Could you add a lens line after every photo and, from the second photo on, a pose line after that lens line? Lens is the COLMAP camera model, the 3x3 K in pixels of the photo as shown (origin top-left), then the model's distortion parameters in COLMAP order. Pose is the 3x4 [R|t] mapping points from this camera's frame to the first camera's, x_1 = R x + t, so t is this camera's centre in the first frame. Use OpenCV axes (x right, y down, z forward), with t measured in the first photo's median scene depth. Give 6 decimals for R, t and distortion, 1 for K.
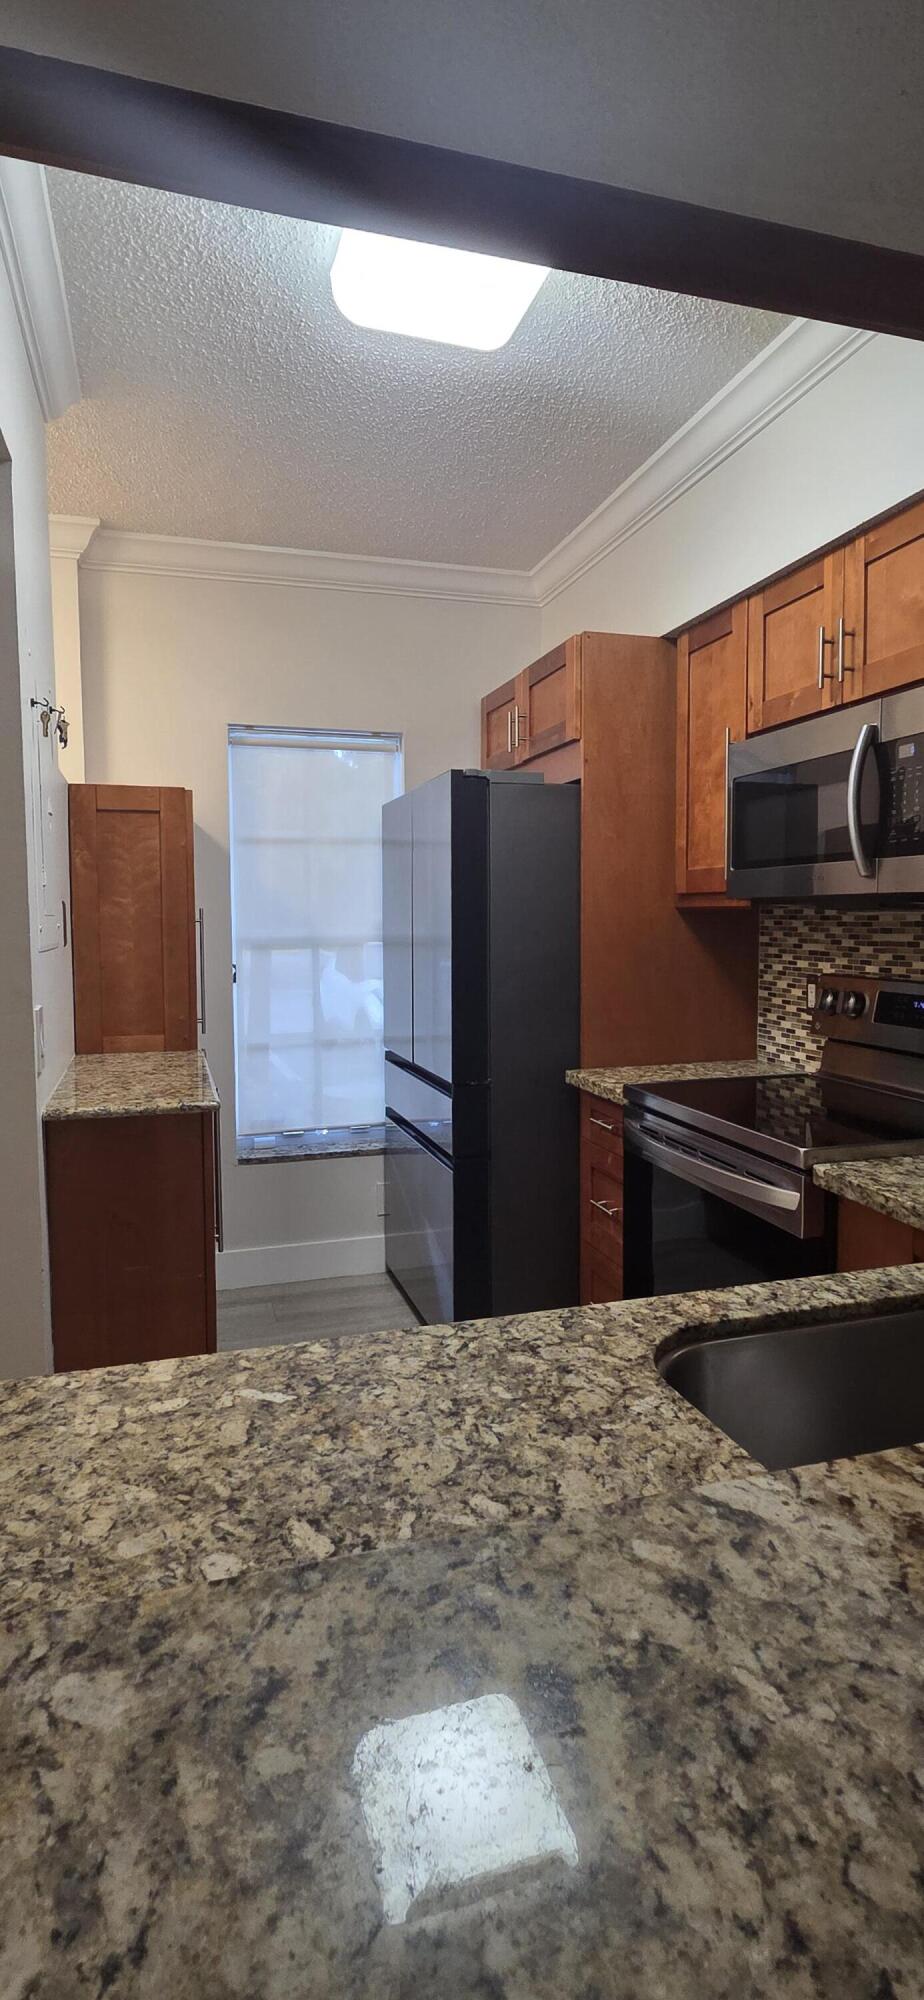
lens RADIAL K [[998.0, 0, 467.6], [0, 998.0, 995.2], [0, 0, 1]] dist [0.006138, -0.001283]
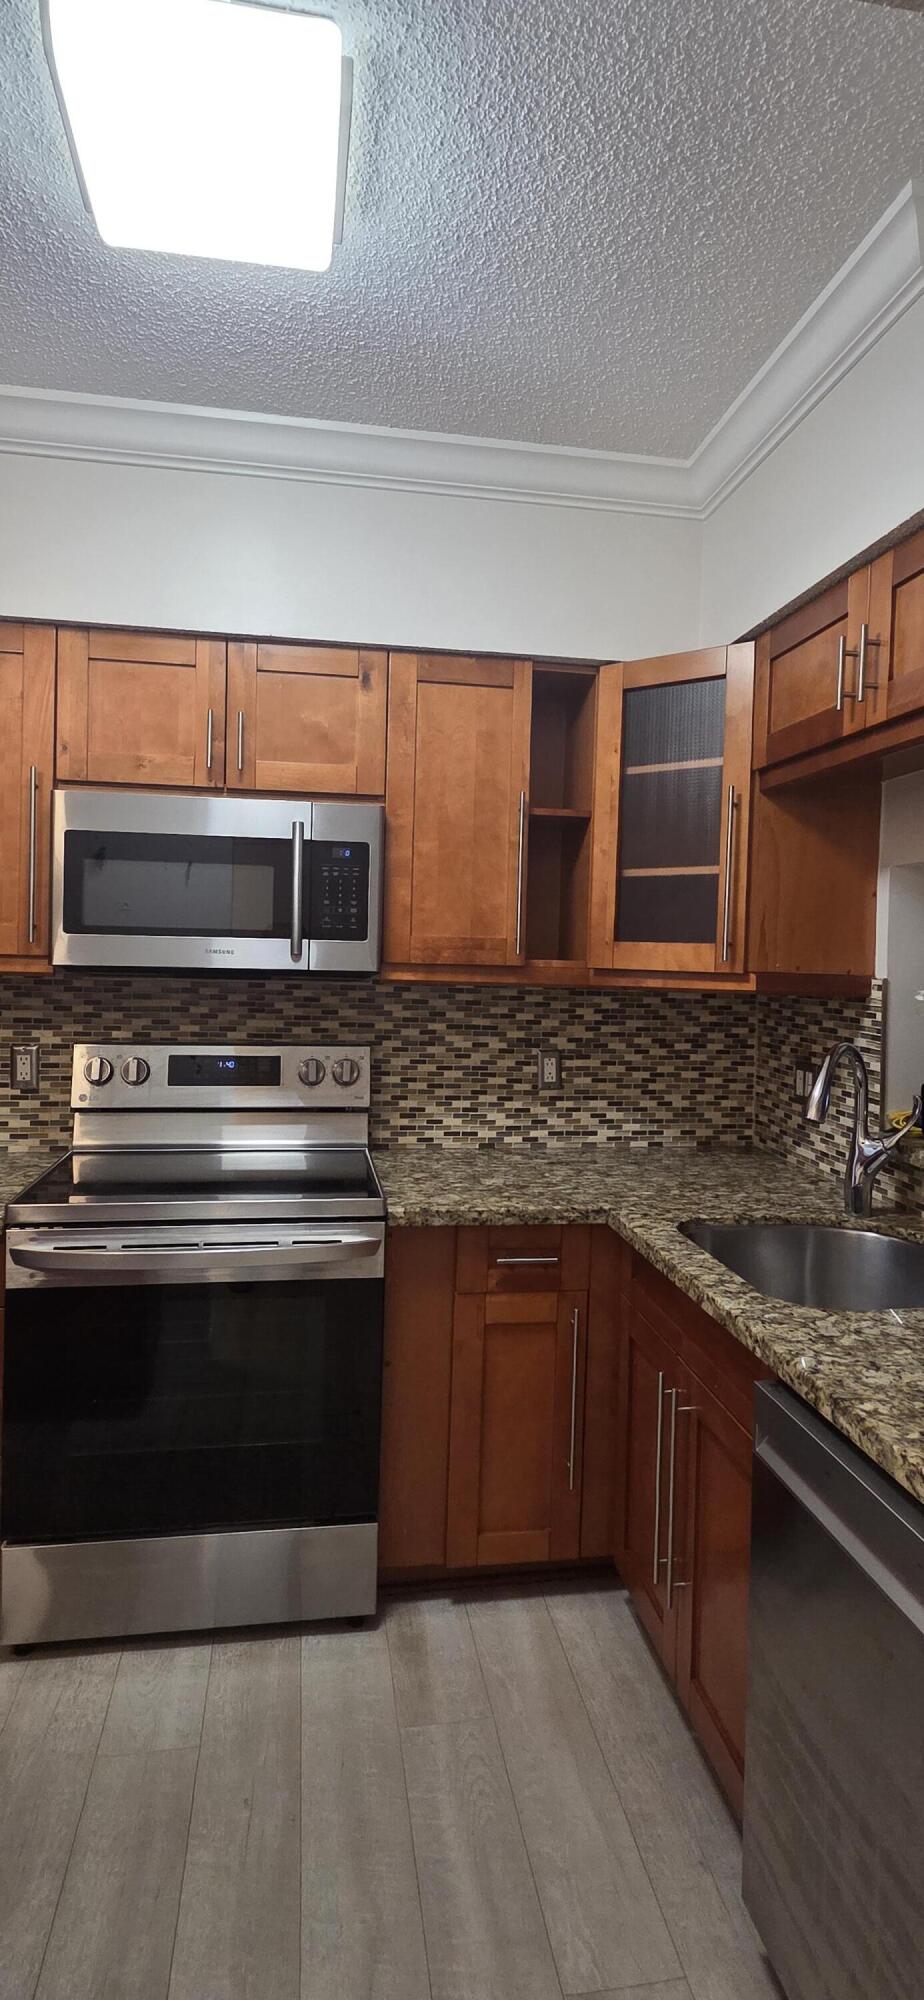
lens RADIAL K [[998.0, 0, 471.6], [0, 998.0, 987.6], [0, 0, 1]] dist [0.006138, -0.001283]
pose [[0.127427, -0.020992, 0.991626, -0.727759], [0.055281, 0.998372, 0.014031, -0.090595], [-0.990306, 0.053030, 0.128380, 0.696227]]
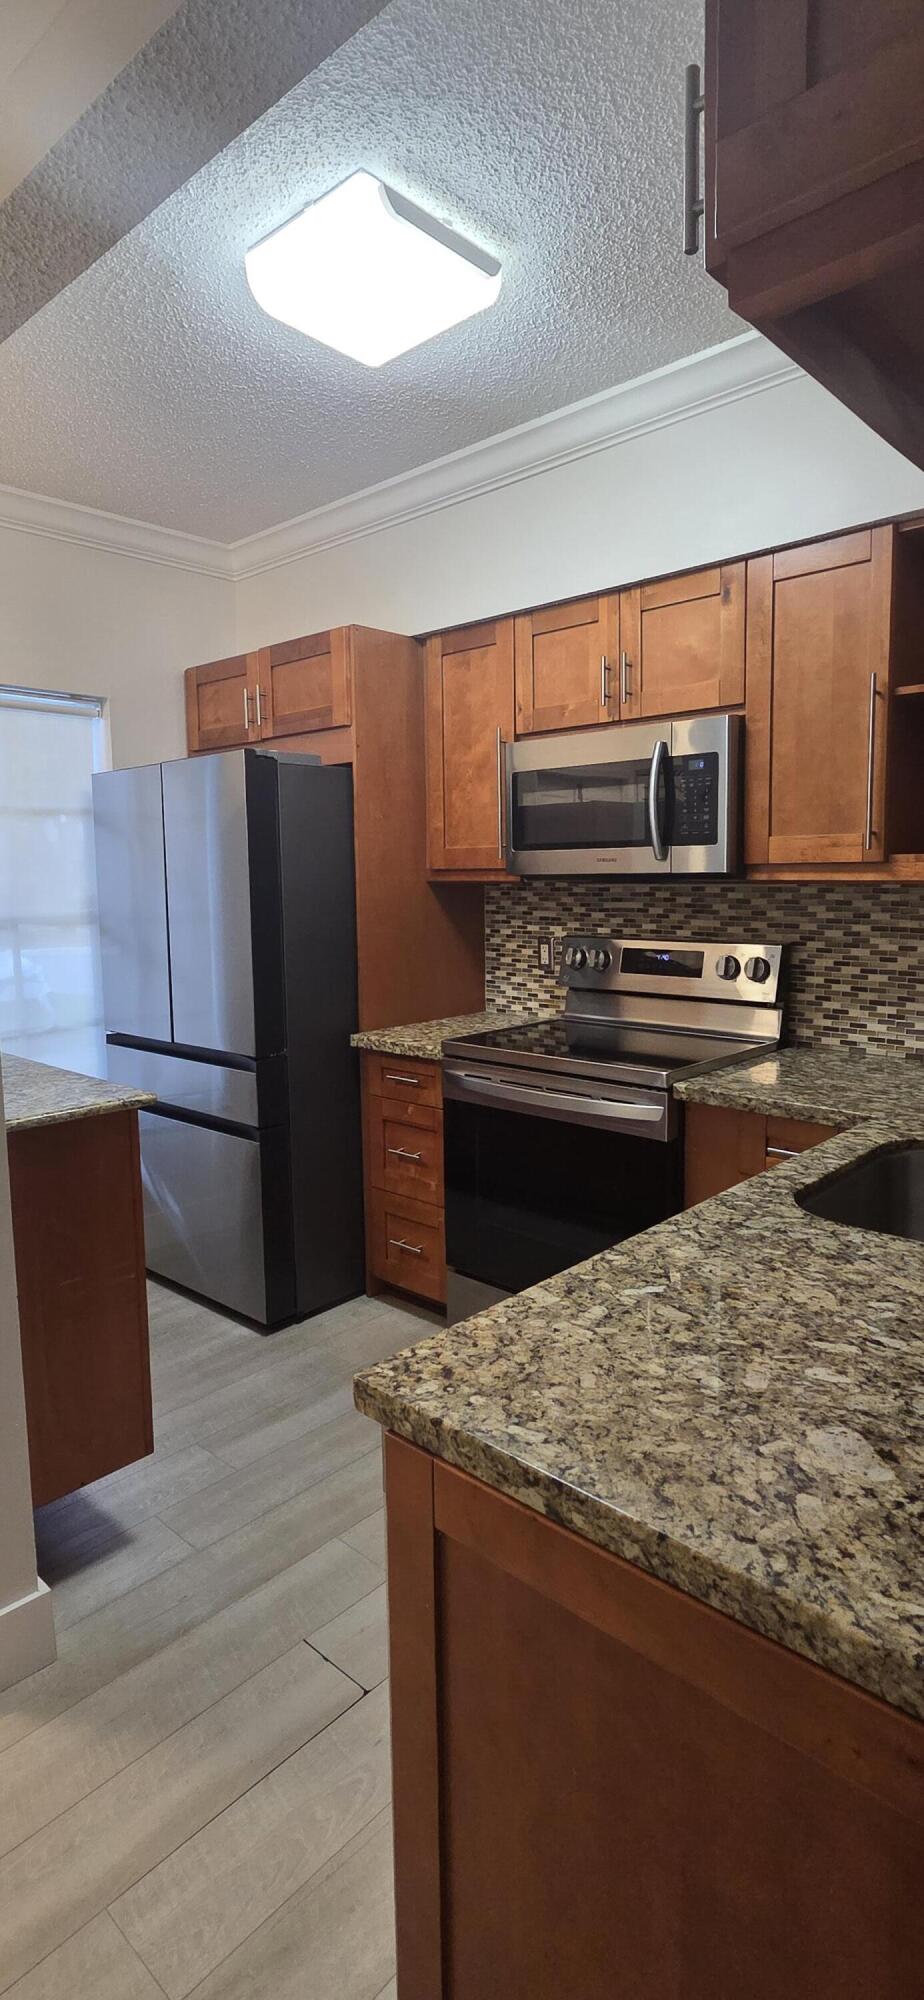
lens RADIAL K [[998.0, 0, 466.4], [0, 998.0, 996.9], [0, 0, 1]] dist [0.006138, -0.001283]
pose [[0.862945, -0.070969, 0.500289, -0.497732], [0.050887, 0.997260, 0.053693, -0.025655], [-0.502728, -0.020876, 0.864192, 0.010844]]
